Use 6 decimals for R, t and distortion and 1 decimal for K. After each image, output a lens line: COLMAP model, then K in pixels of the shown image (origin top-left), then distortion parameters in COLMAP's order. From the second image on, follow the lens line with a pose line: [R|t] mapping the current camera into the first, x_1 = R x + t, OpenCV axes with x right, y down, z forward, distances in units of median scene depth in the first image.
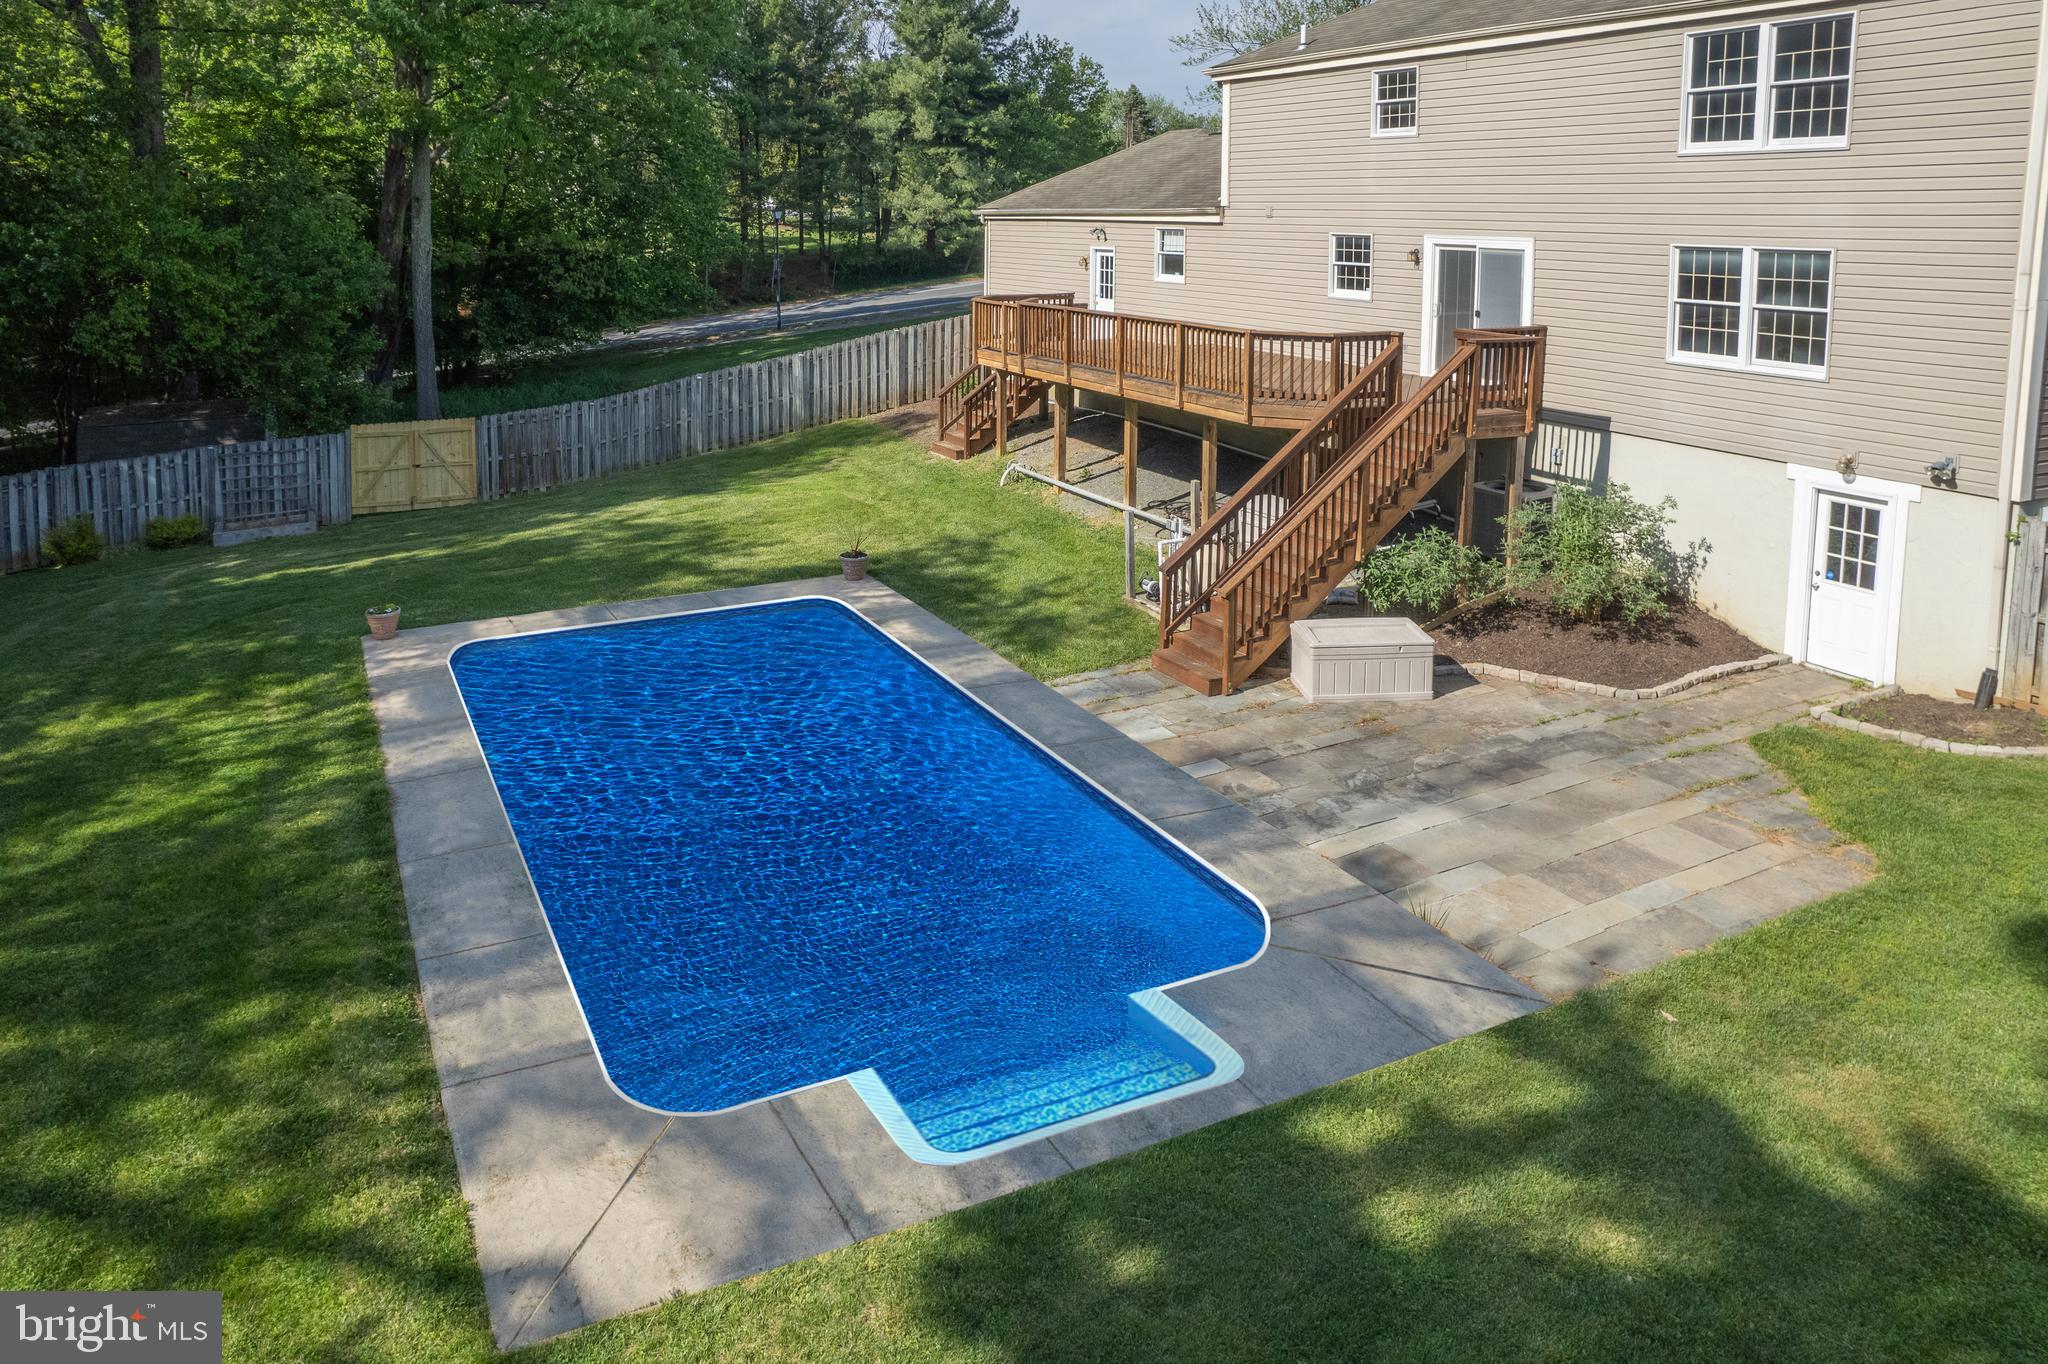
lens RADIAL K [[1352.9, 0, 1022.4], [0, 1352.9, 531.2], [0, 0, 1]] dist [-0.067577, 0.060383]
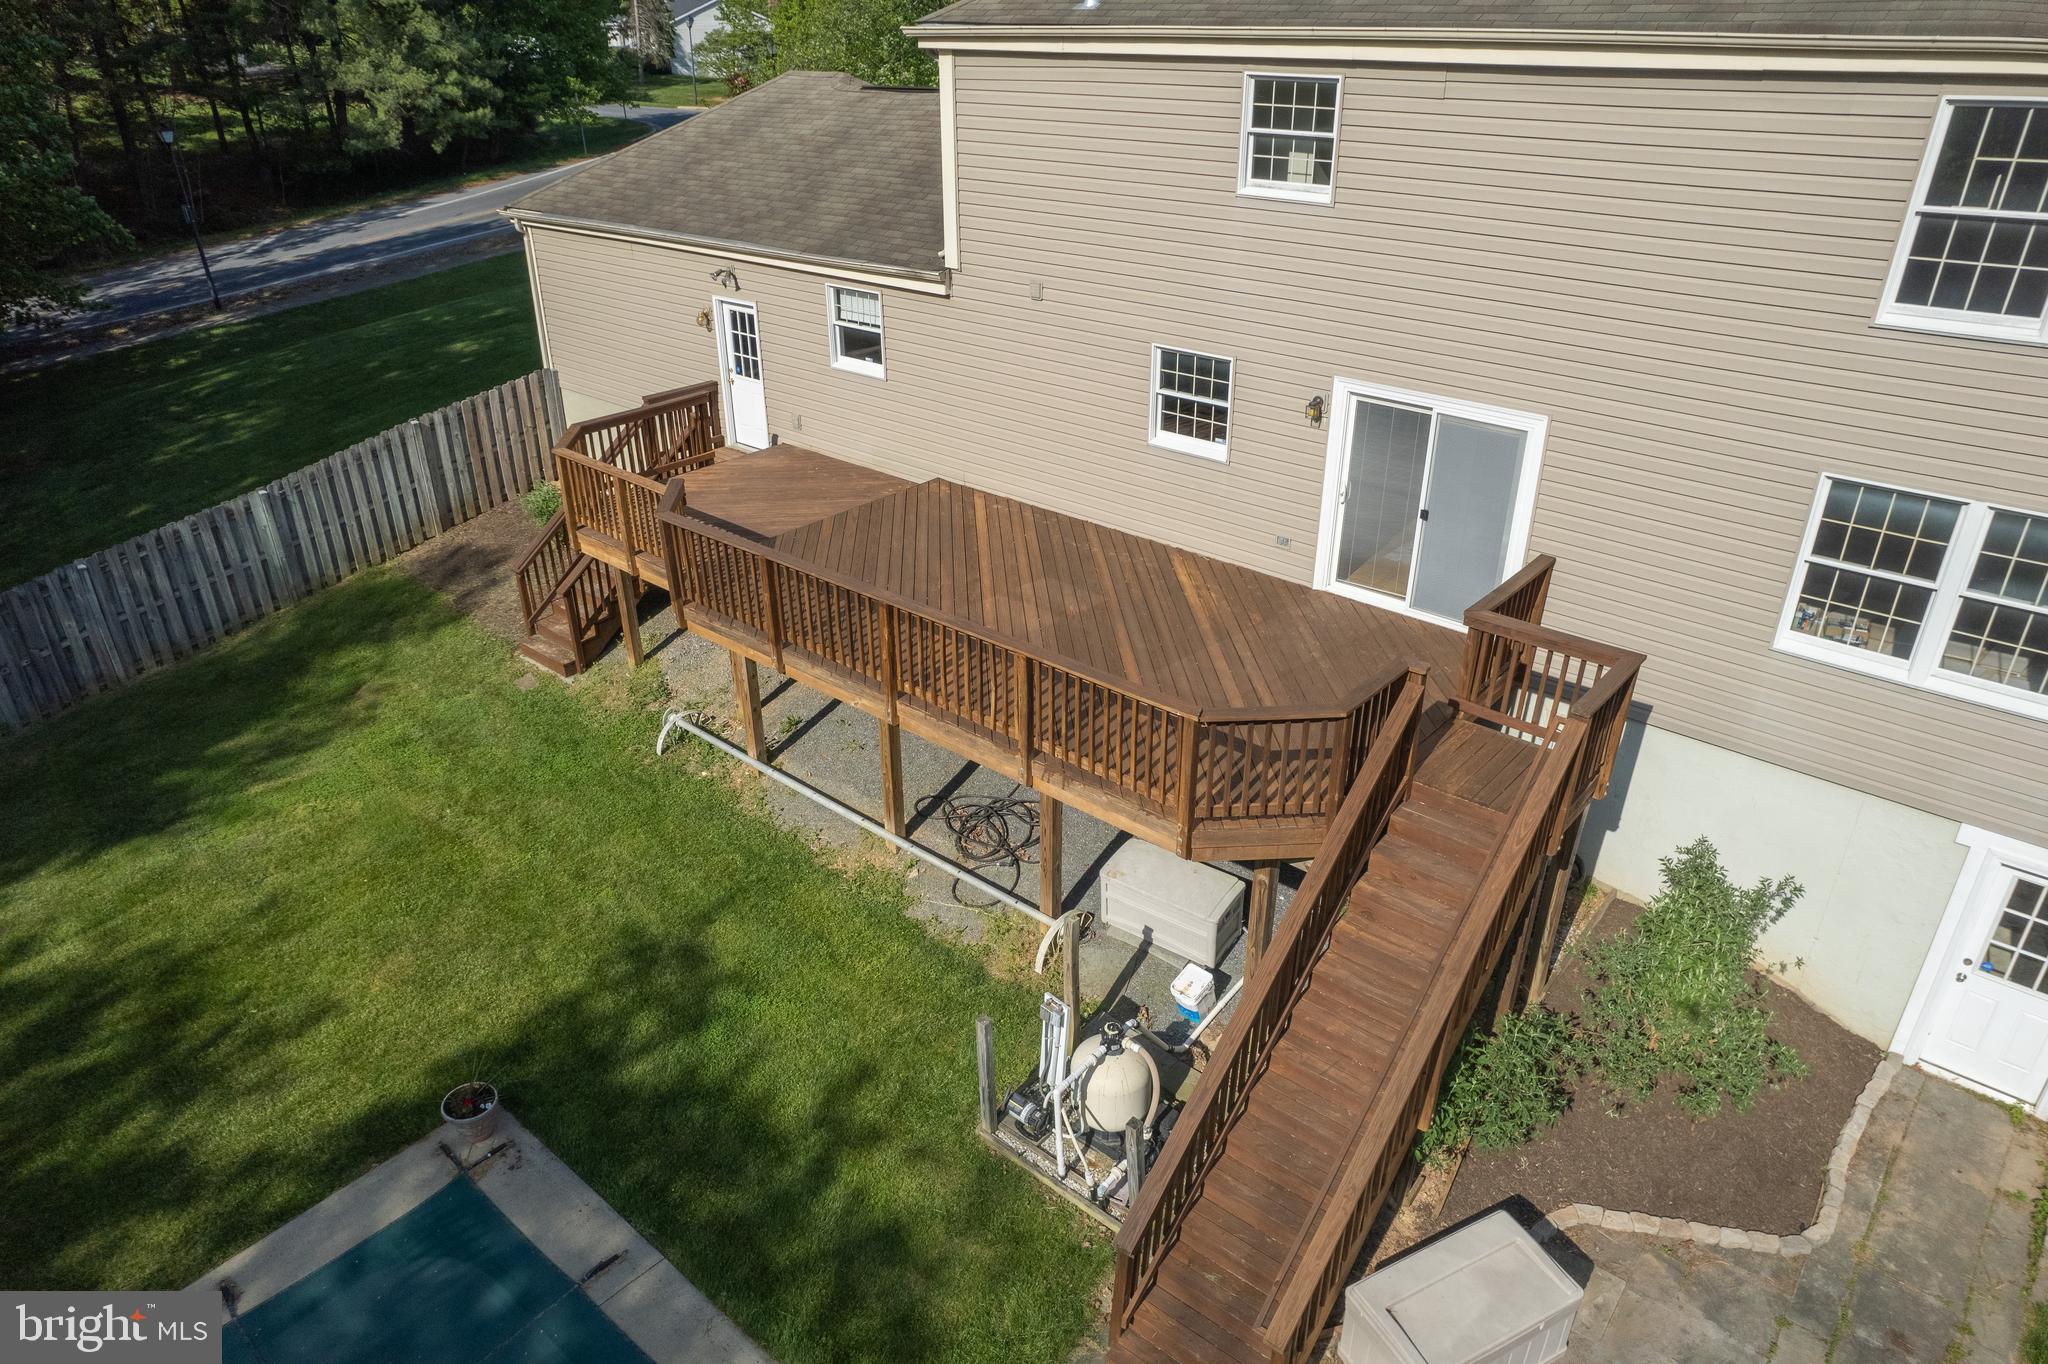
lens RADIAL K [[1266.3, 0, 1022.8], [0, 1266.3, 782.0], [0, 0, 1]] dist [-0.044514, 0.023162]
pose [[0.941152, -0.172966, 0.290372, -0.026873], [0.074194, 0.943903, 0.321779, -0.188451], [-0.329740, -0.281299, 0.901189, 0.371010]]
